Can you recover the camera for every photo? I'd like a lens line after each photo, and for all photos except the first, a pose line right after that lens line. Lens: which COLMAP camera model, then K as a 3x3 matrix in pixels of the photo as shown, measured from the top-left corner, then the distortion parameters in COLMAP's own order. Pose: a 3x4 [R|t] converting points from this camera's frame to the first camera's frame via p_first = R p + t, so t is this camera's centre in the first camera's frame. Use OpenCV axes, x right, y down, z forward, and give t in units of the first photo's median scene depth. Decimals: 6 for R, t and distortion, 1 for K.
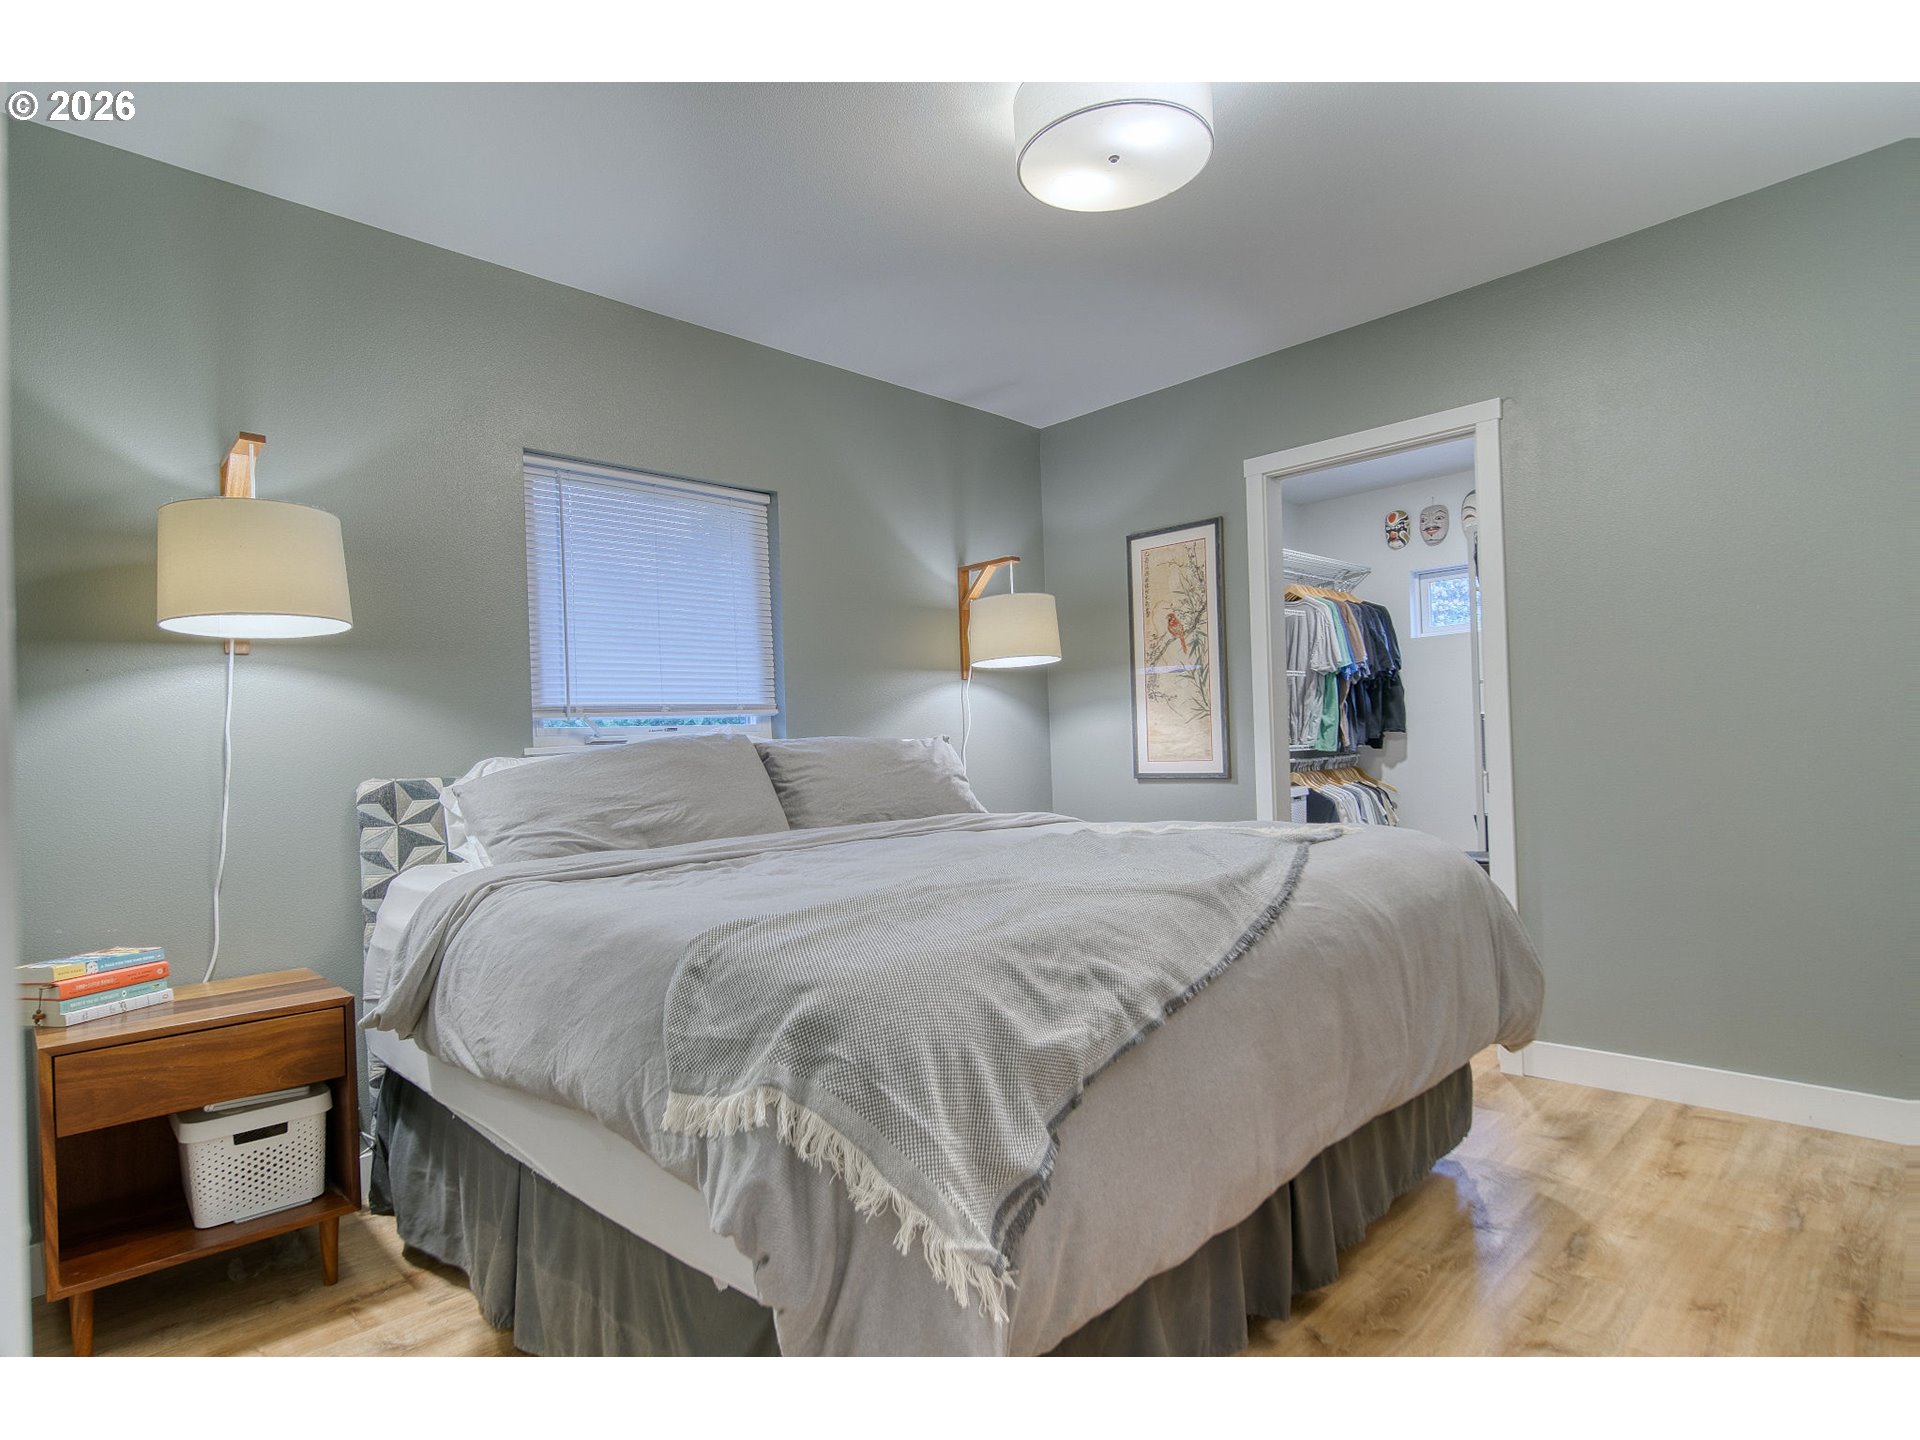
lens RADIAL K [[1008.5, 0, 958.3], [0, 1008.5, 727.5], [0, 0, 1]] dist [0.003944, 0.001137]
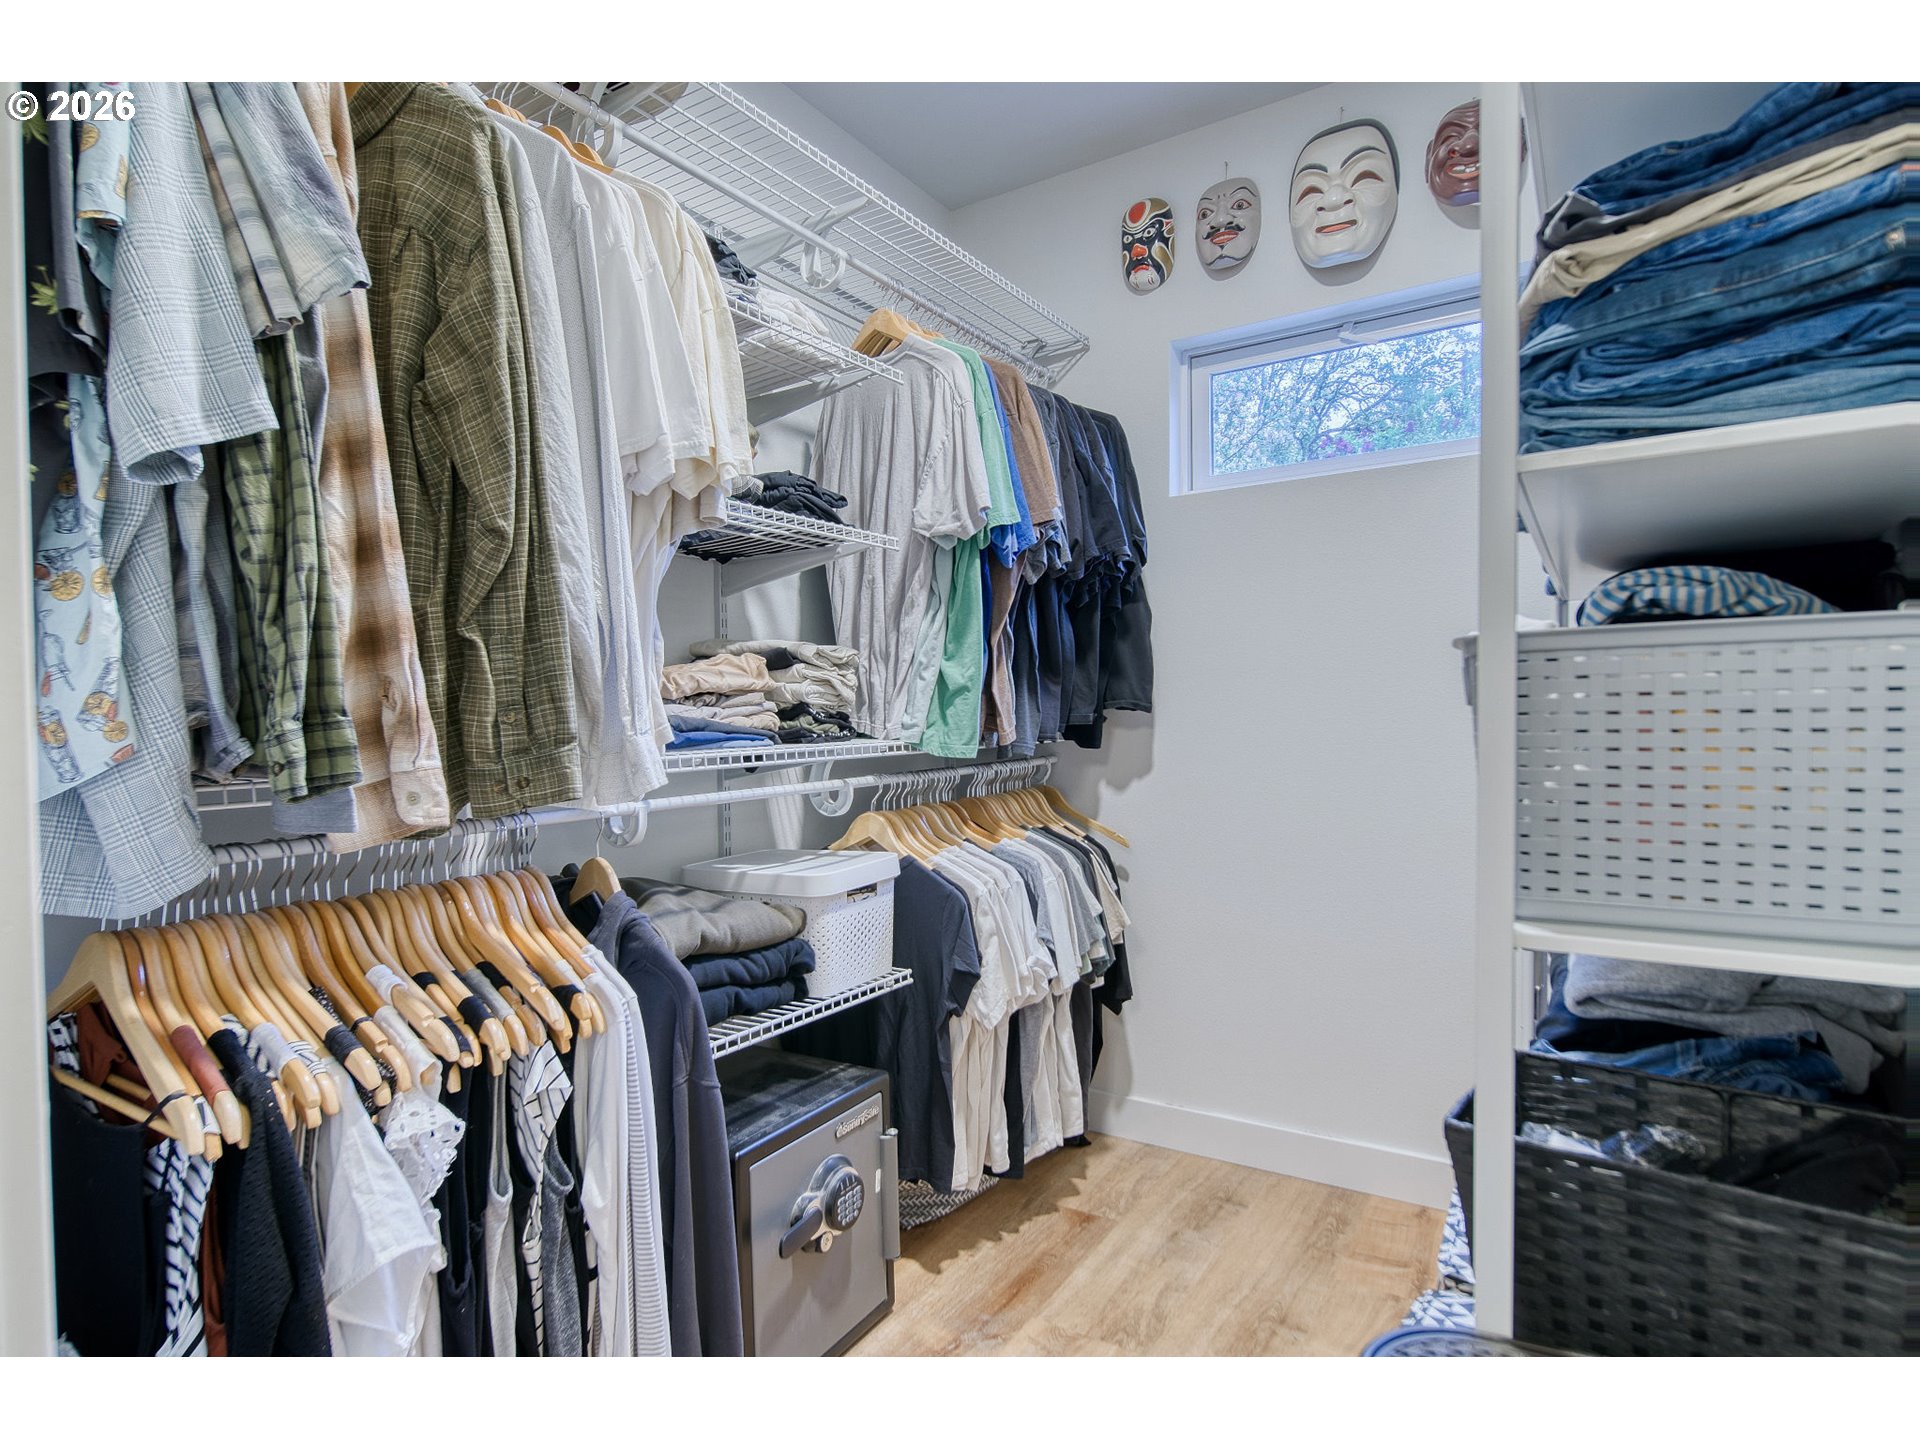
lens RADIAL K [[1008.5, 0, 960.6], [0, 1008.5, 714.7], [0, 0, 1]] dist [0.003944, 0.001137]
pose [[0.972948, 0.023186, 0.229858, 0.273085], [-0.026596, 0.999577, 0.011745, 0.003233], [-0.229488, -0.017540, 0.973153, 0.618038]]
